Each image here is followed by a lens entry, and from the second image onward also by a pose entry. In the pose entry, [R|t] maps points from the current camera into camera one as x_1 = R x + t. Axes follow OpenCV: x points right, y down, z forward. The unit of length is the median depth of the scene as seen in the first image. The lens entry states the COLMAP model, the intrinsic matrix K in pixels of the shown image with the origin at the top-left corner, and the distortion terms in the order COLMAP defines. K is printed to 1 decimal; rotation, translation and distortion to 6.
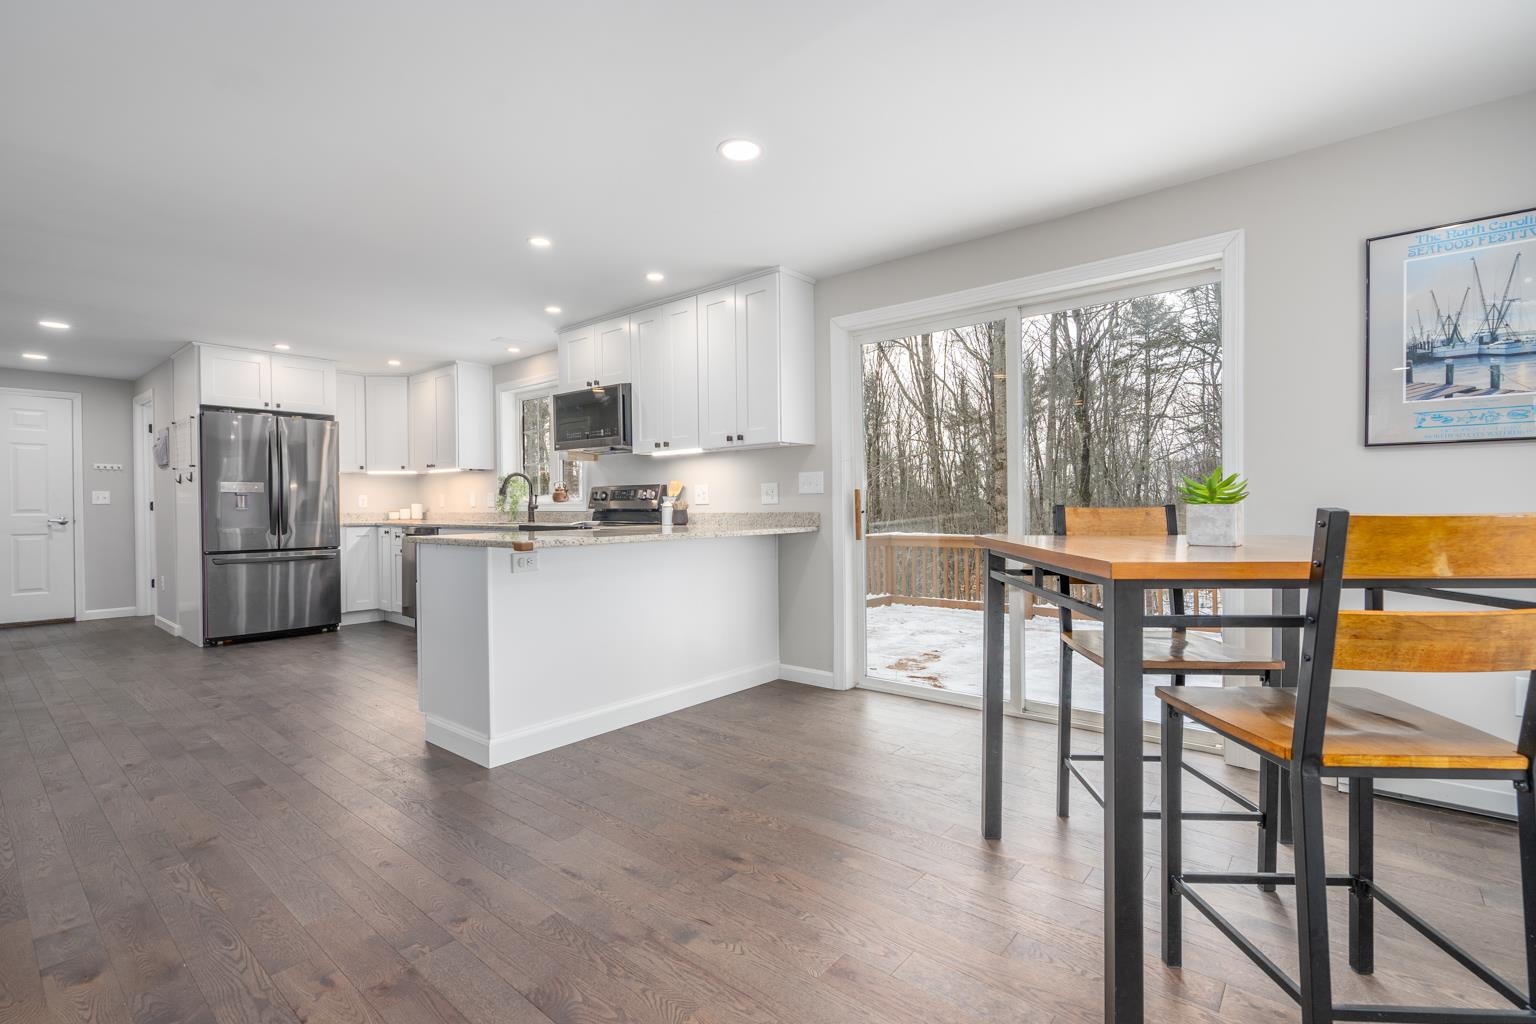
lens RADIAL K [[700.7, 0, 765.0], [0, 700.7, 511.0], [0, 0, 1]] dist [-0.002293, 0.000872]
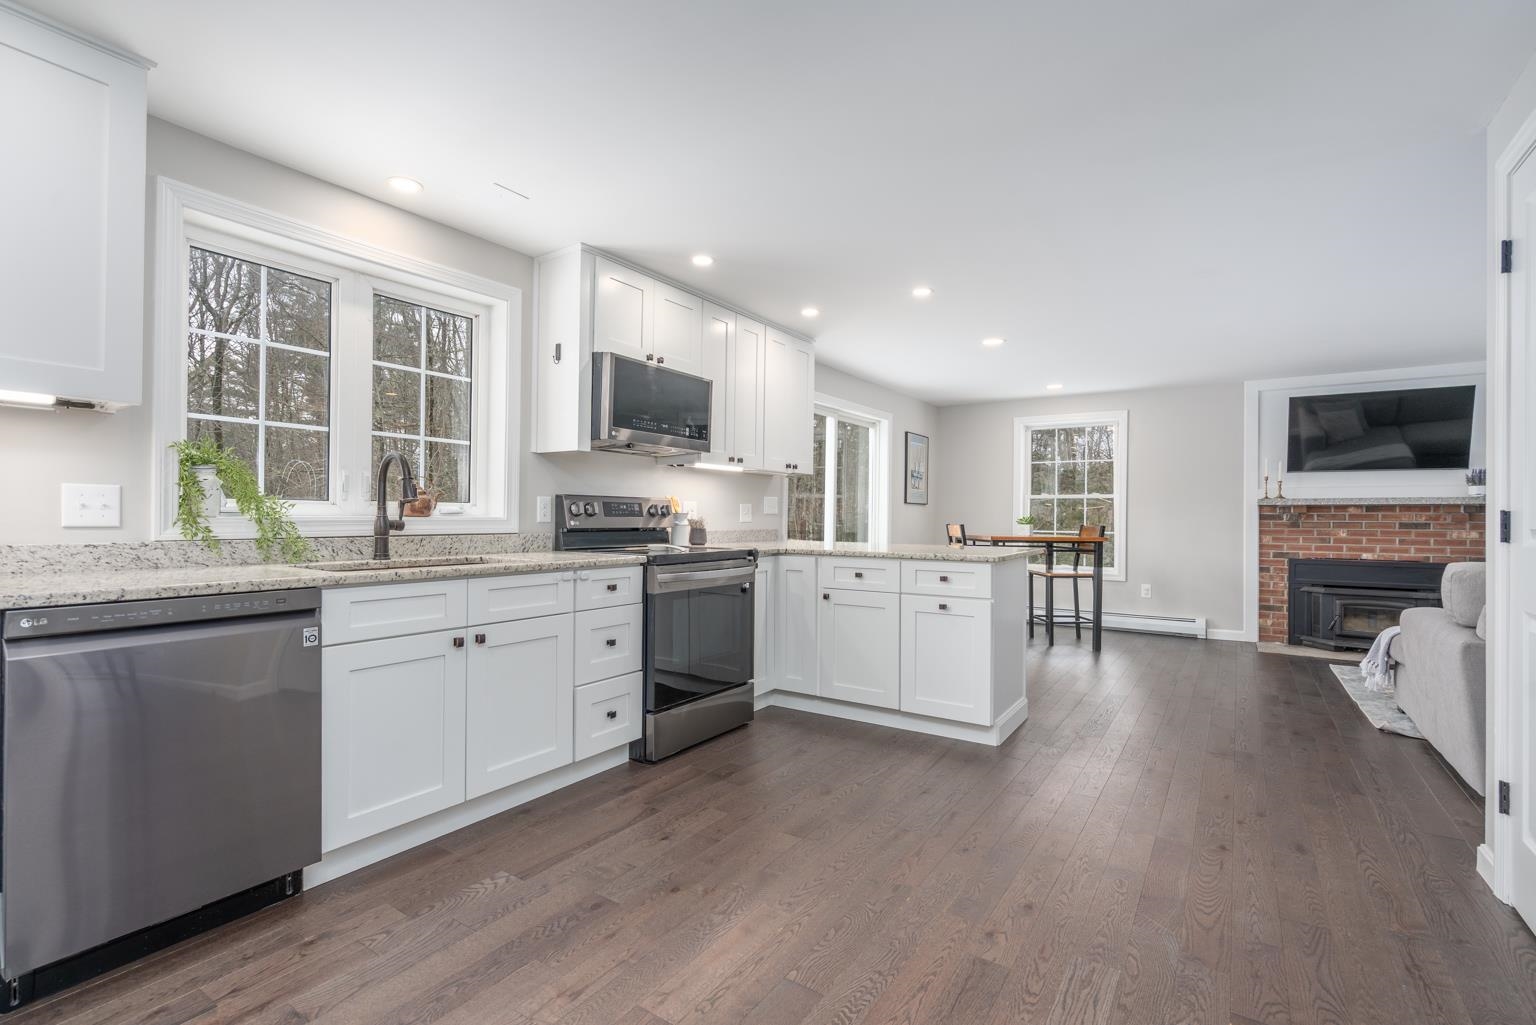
lens RADIAL K [[700.7, 0, 767.7], [0, 700.7, 512.6], [0, 0, 1]] dist [-0.002293, 0.000872]
pose [[-0.108930, 0.013443, 0.993959, -0.971052], [0.002374, 0.999909, -0.013263, -0.009170], [-0.994047, 0.000915, -0.108952, 0.943934]]
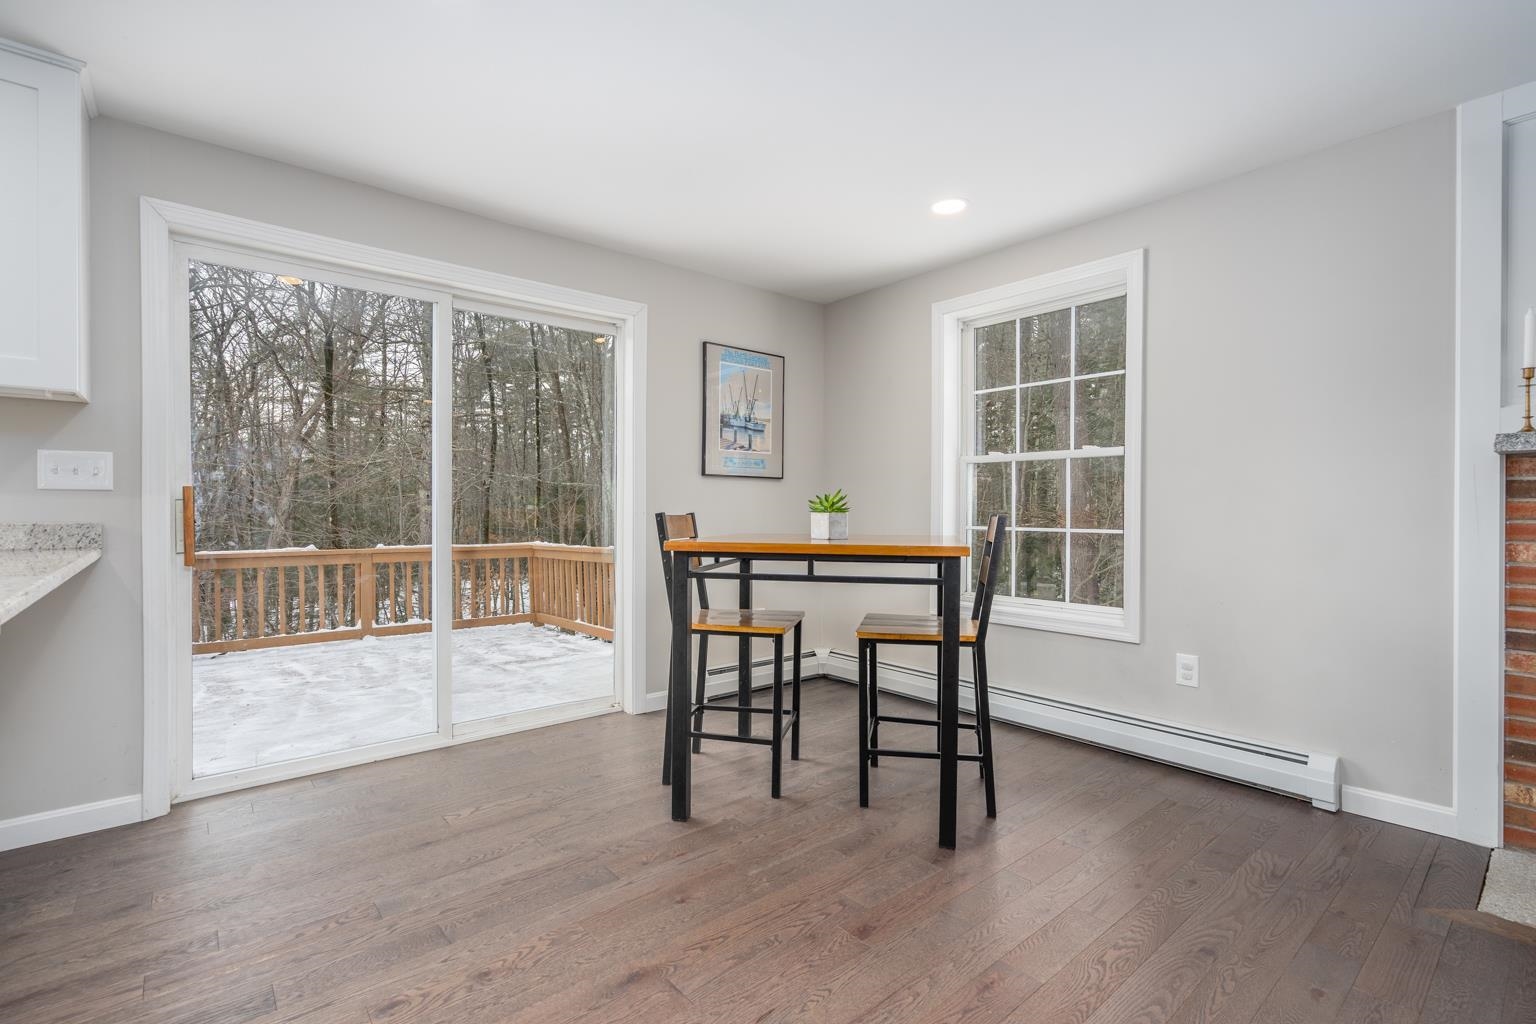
lens RADIAL K [[700.7, 0, 763.8], [0, 700.7, 510.3], [0, 0, 1]] dist [-0.002293, 0.000872]
pose [[0.170922, 0.007035, 0.985259, -0.320736], [0.004725, 0.999957, -0.007959, -0.001205], [-0.985273, 0.006016, 0.170882, 0.305495]]
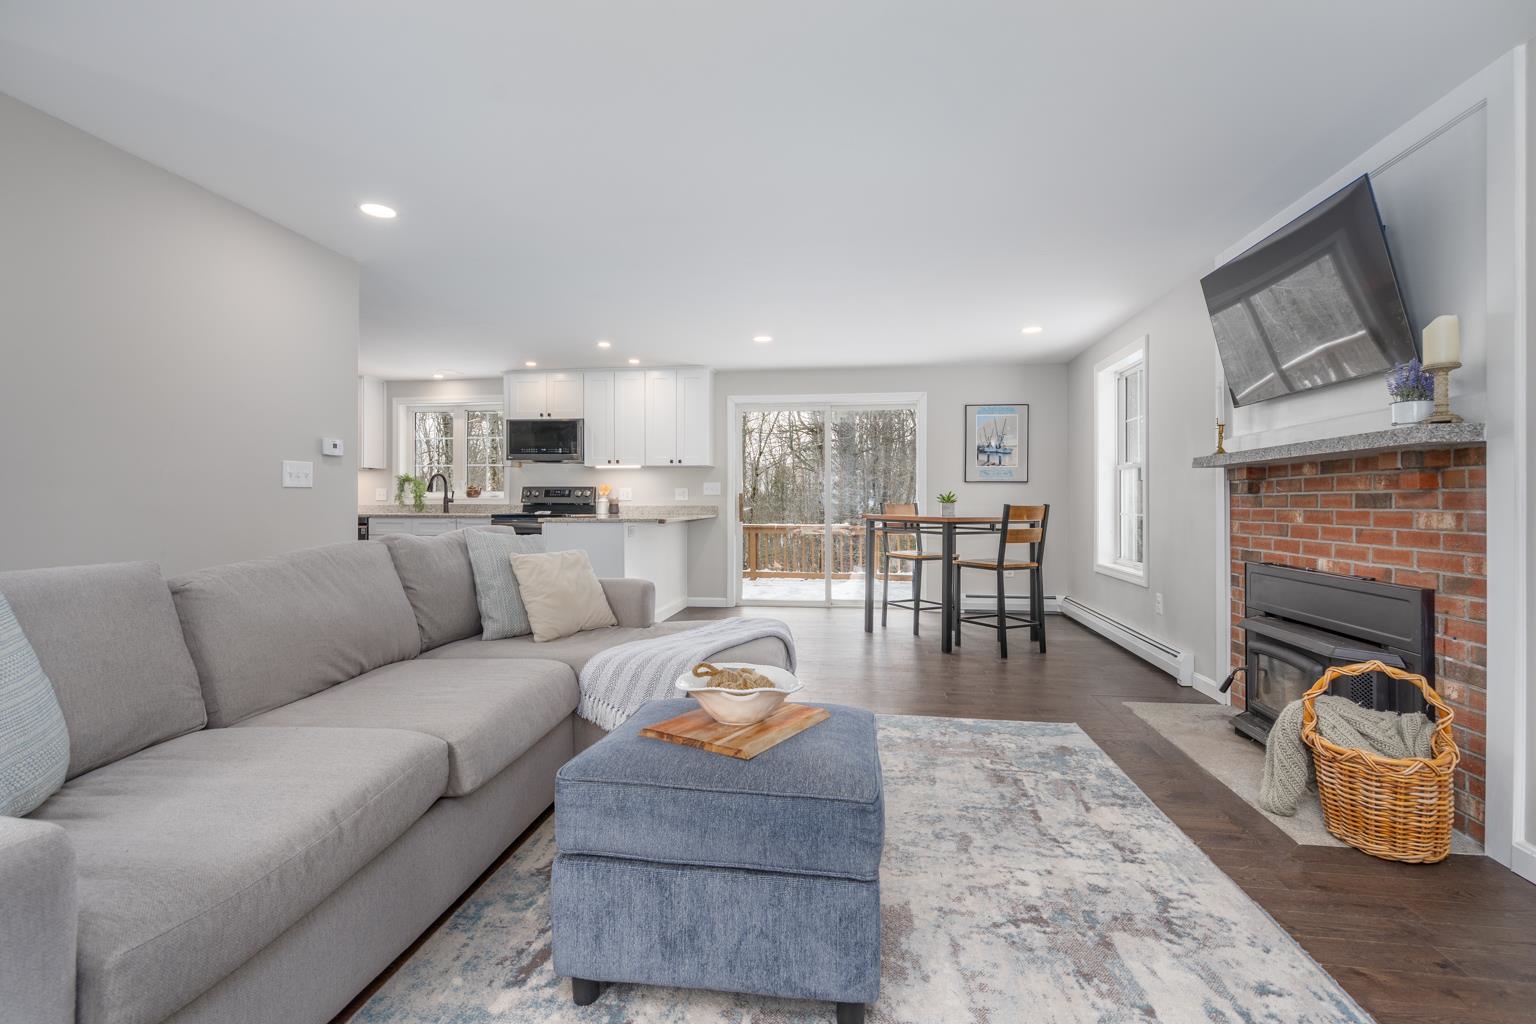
lens RADIAL K [[700.7, 0, 765.0], [0, 700.7, 504.6], [0, 0, 1]] dist [-0.002293, 0.000872]
pose [[0.851052, 0.008505, 0.525012, -0.600669], [-0.005247, 0.999957, -0.007693, 0.009189], [-0.525055, 0.003793, 0.851060, -0.439653]]
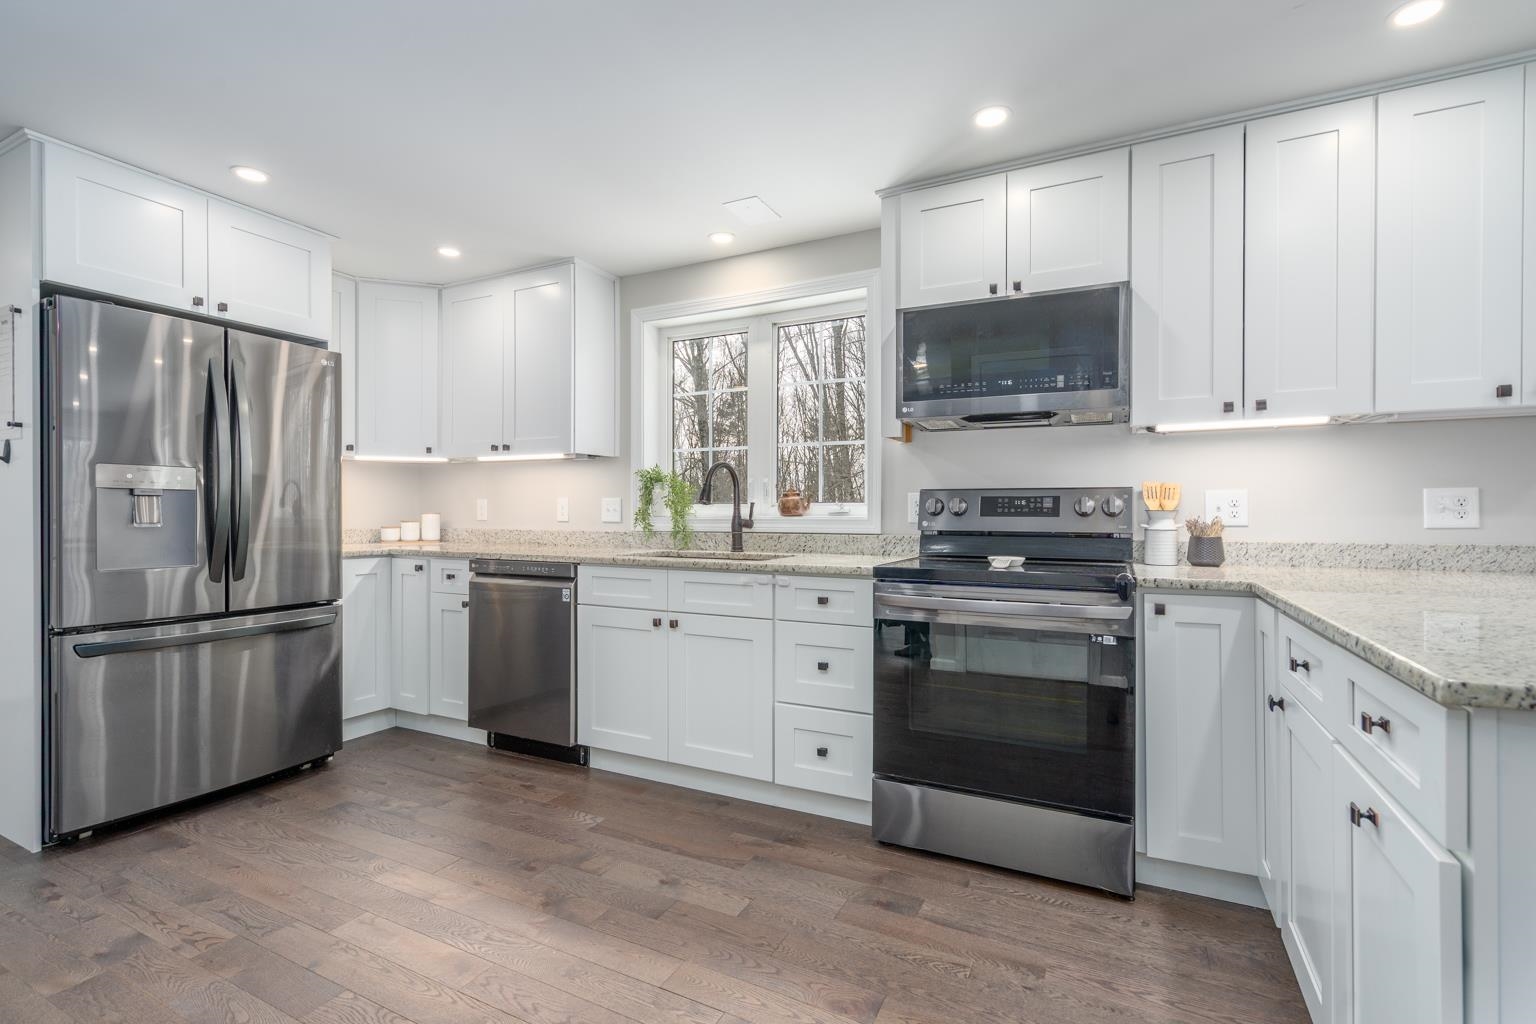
lens RADIAL K [[700.7, 0, 767.3], [0, 700.7, 512.6], [0, 0, 1]] dist [-0.002293, 0.000872]
pose [[0.973692, 0.008878, 0.227693, -0.518704], [-0.007038, 0.999936, -0.008891, -0.011723], [-0.227758, 0.007055, 0.973692, 0.533598]]
